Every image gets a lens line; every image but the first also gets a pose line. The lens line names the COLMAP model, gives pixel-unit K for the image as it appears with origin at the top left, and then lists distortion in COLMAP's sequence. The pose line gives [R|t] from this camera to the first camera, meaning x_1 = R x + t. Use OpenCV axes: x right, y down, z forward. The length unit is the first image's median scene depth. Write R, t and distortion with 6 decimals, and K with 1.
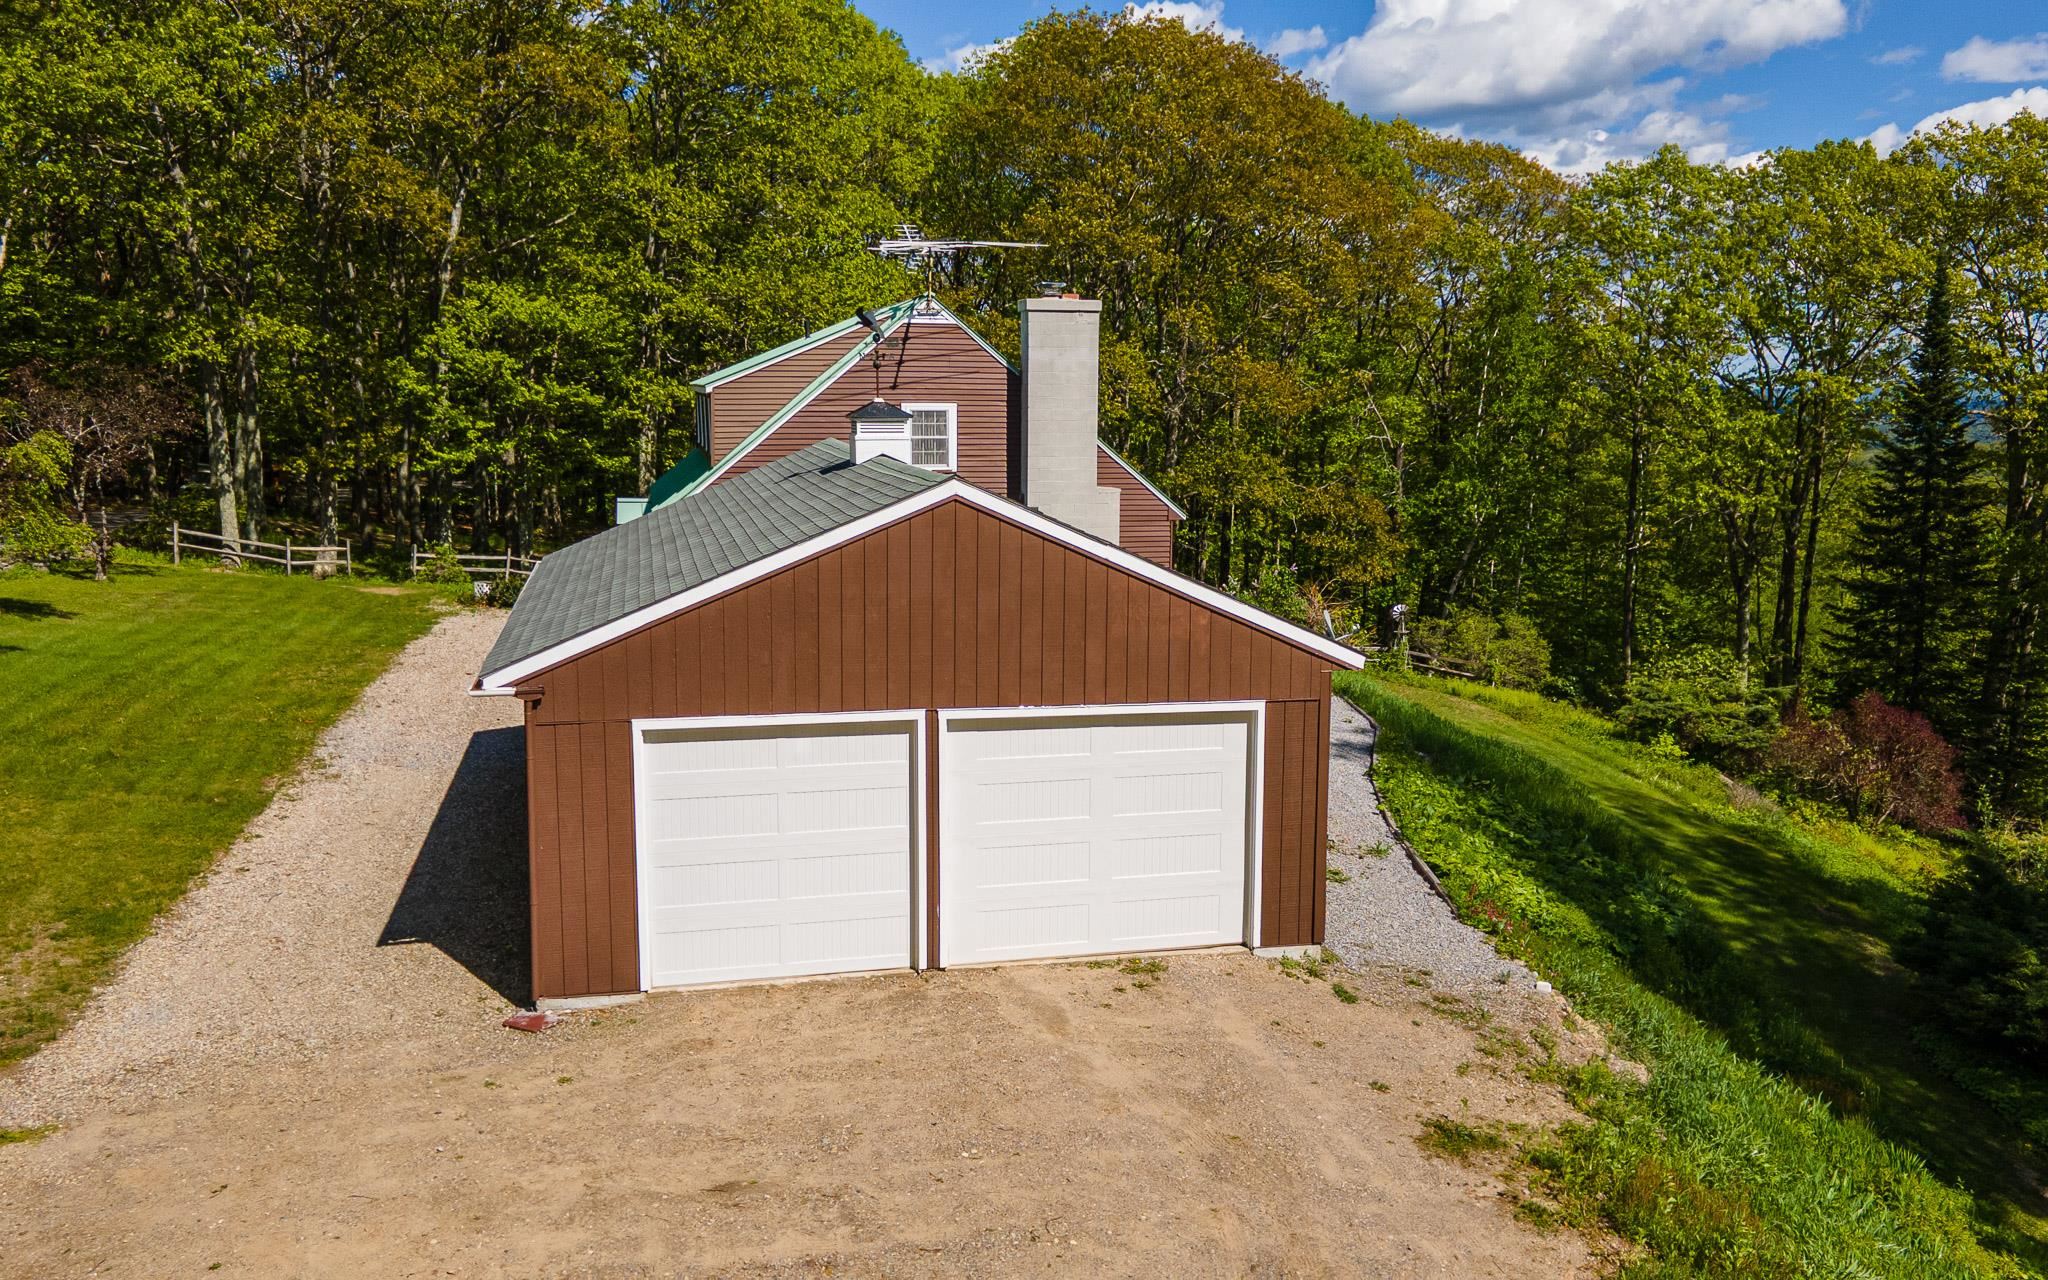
lens RADIAL K [[1634.8, 0, 1062.1], [0, 1634.8, 632.5], [0, 0, 1]] dist [0.007816, 0.058581]
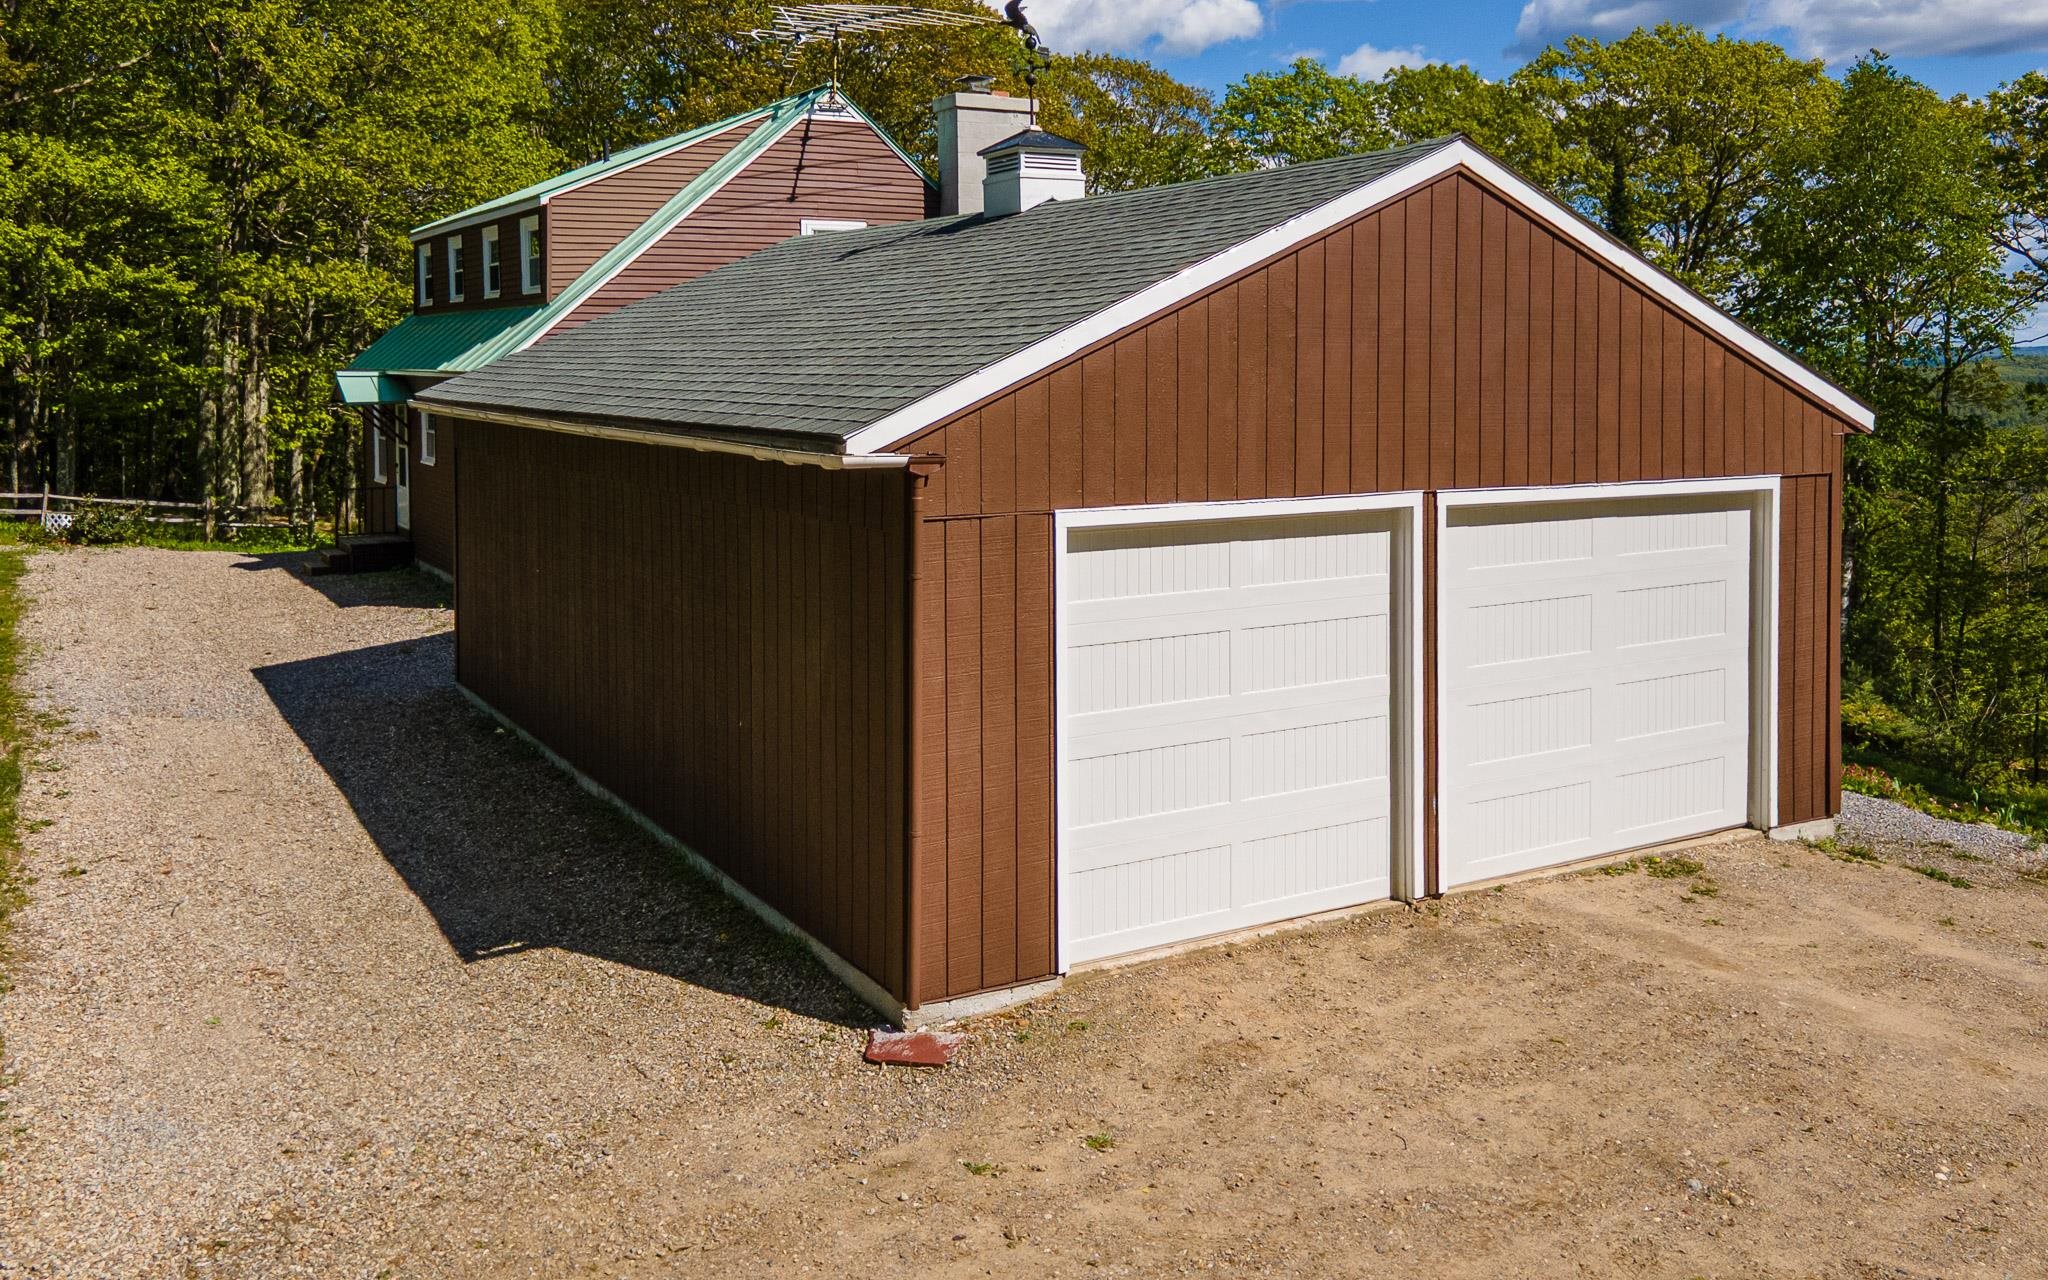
lens RADIAL K [[1689.2, 0, 1026.2], [0, 1689.2, 460.9], [0, 0, 1]] dist [0.037546, -0.000877]
pose [[0.959881, -0.030690, 0.278723, -0.423918], [0.053862, 0.995663, -0.075860, 0.077737], [-0.275186, 0.087829, 0.957371, 0.390798]]
